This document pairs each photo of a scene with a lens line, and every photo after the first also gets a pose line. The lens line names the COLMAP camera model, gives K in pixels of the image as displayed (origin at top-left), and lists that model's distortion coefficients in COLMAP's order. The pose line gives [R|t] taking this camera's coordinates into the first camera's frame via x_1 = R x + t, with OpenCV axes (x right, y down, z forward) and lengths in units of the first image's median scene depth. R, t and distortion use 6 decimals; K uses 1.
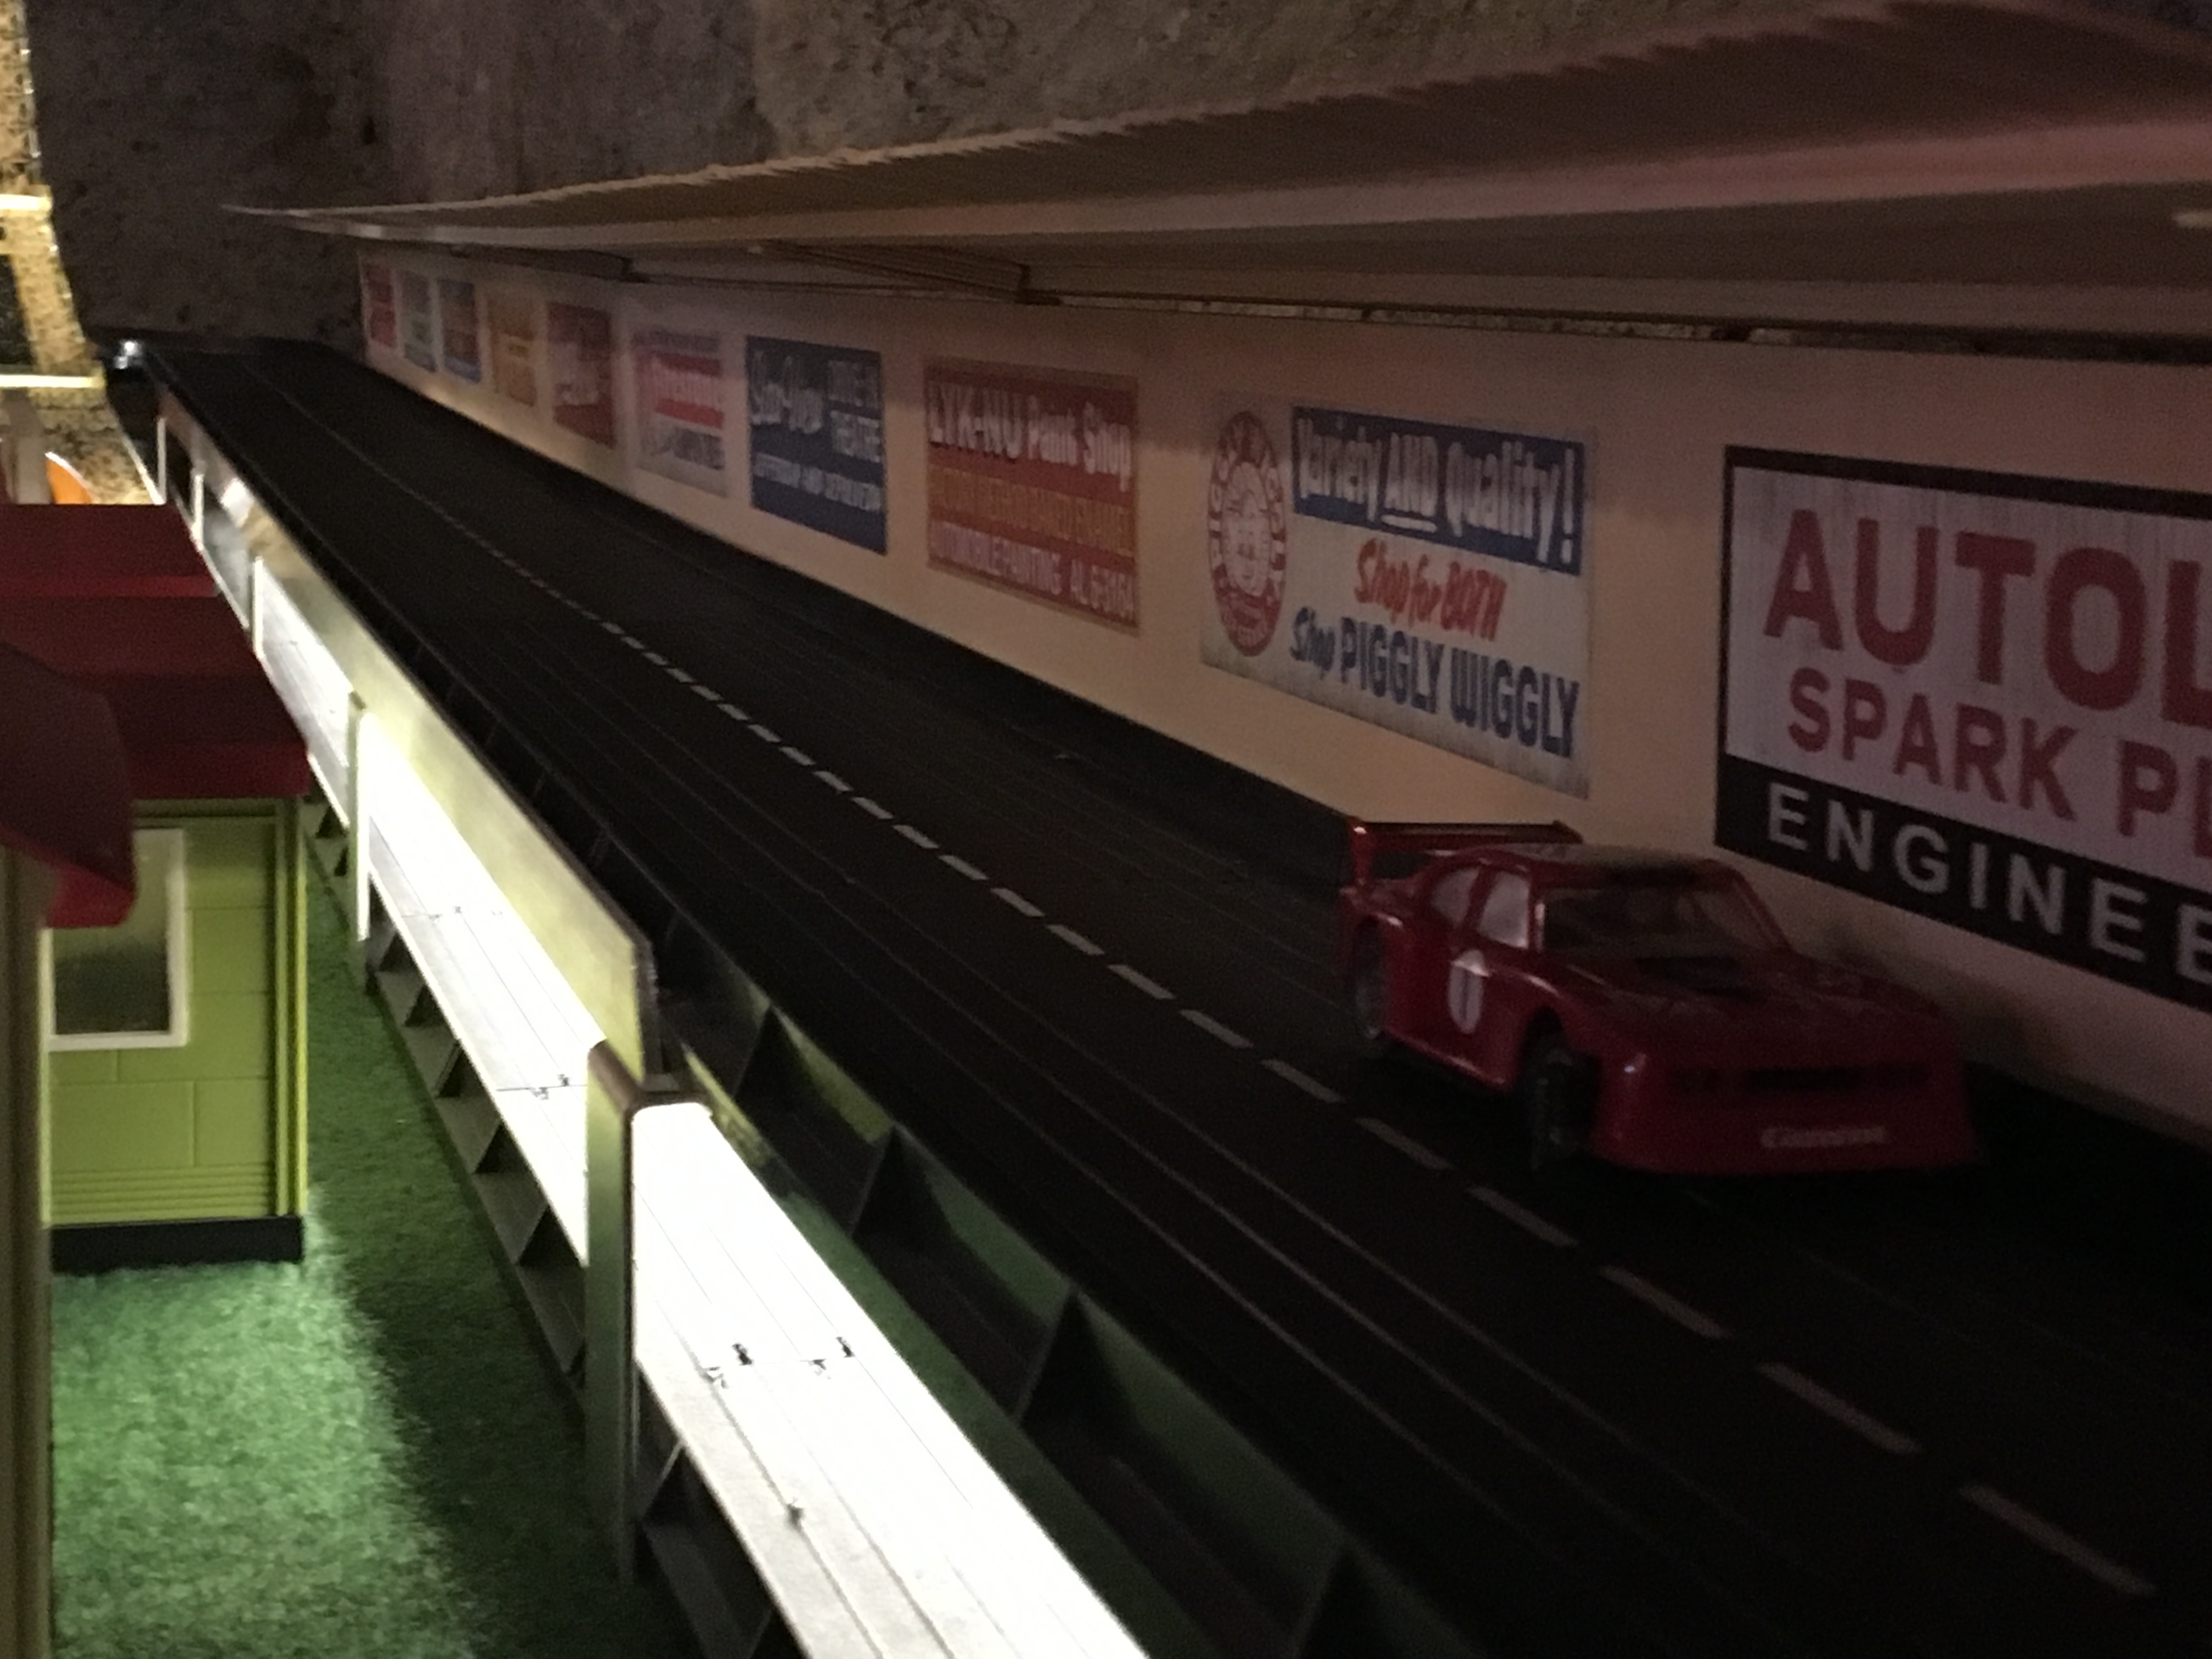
lens RADIAL K [[3540.2, 0, 1106.0], [0, 3540.2, 829.5], [0, 0, 1]] dist [0.093283, -0.090102]
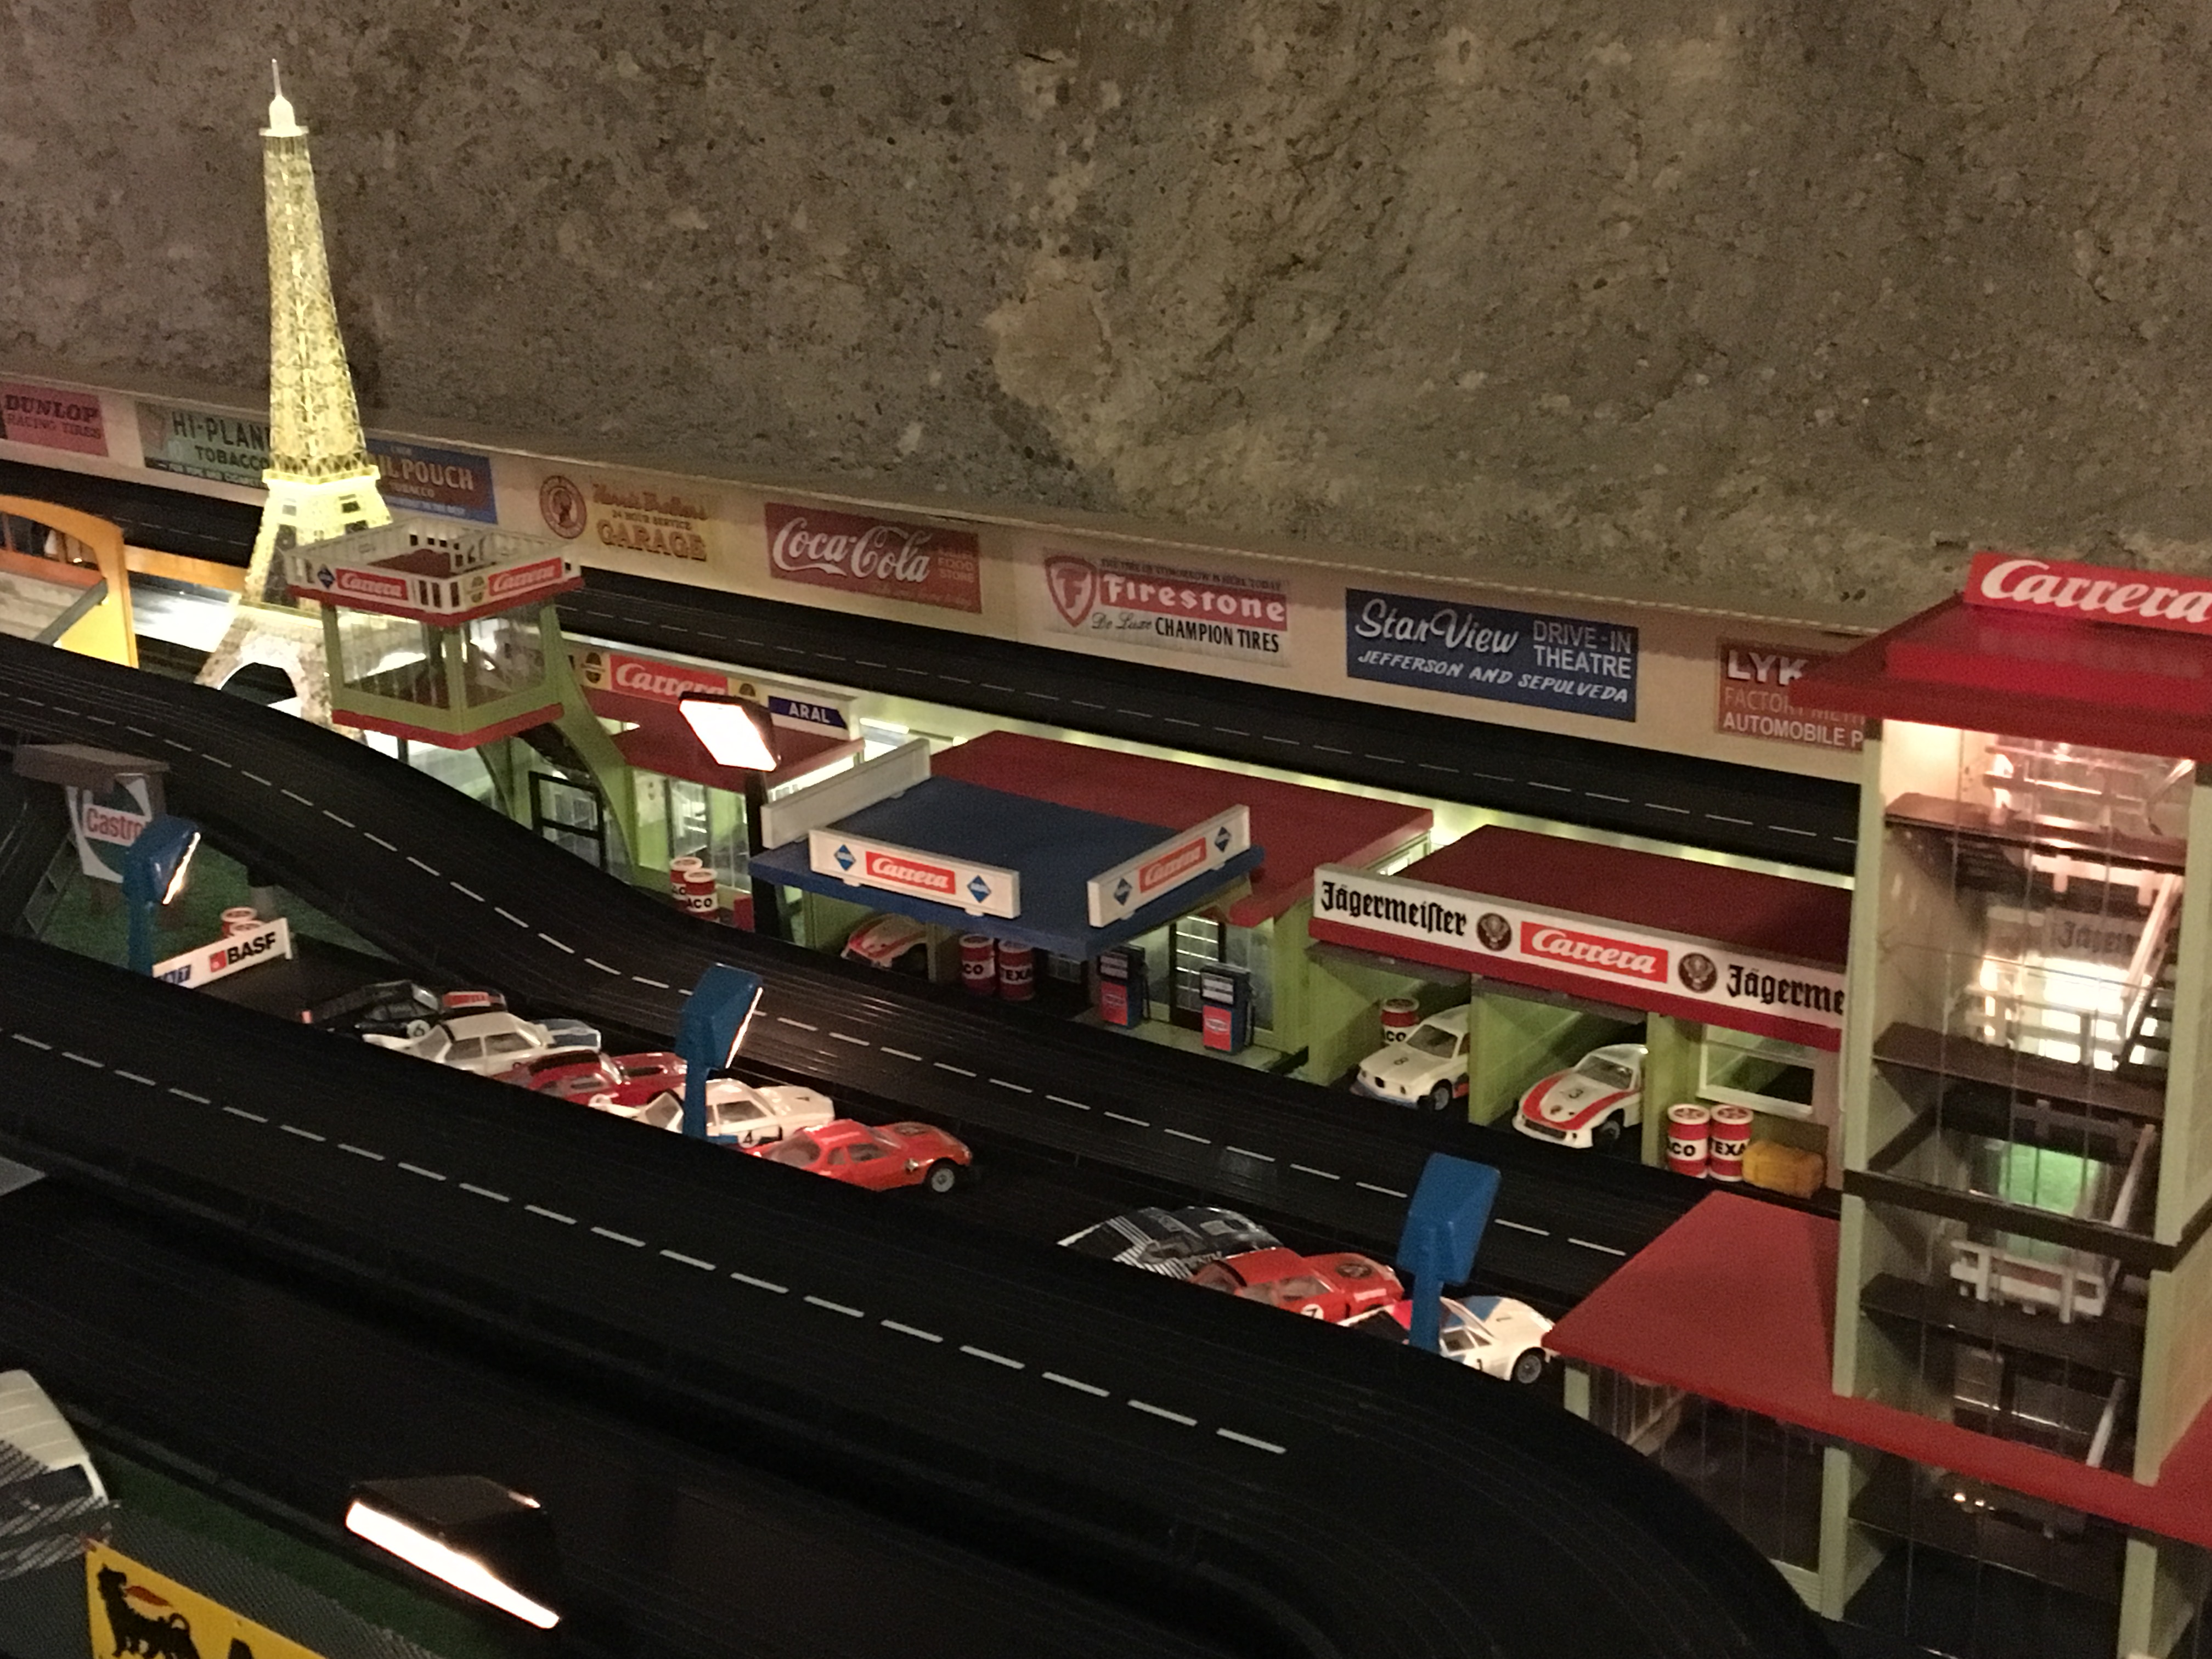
lens RADIAL K [[2864.4, 0, 1106.0], [0, 2864.4, 829.5], [0, 0, 1]] dist [0.123448, -0.270513]
pose [[0.791841, -0.226759, 0.567071, -2.557941], [0.133050, 0.970264, 0.202199, -0.799396], [-0.596059, -0.084661, 0.798465, -0.298128]]
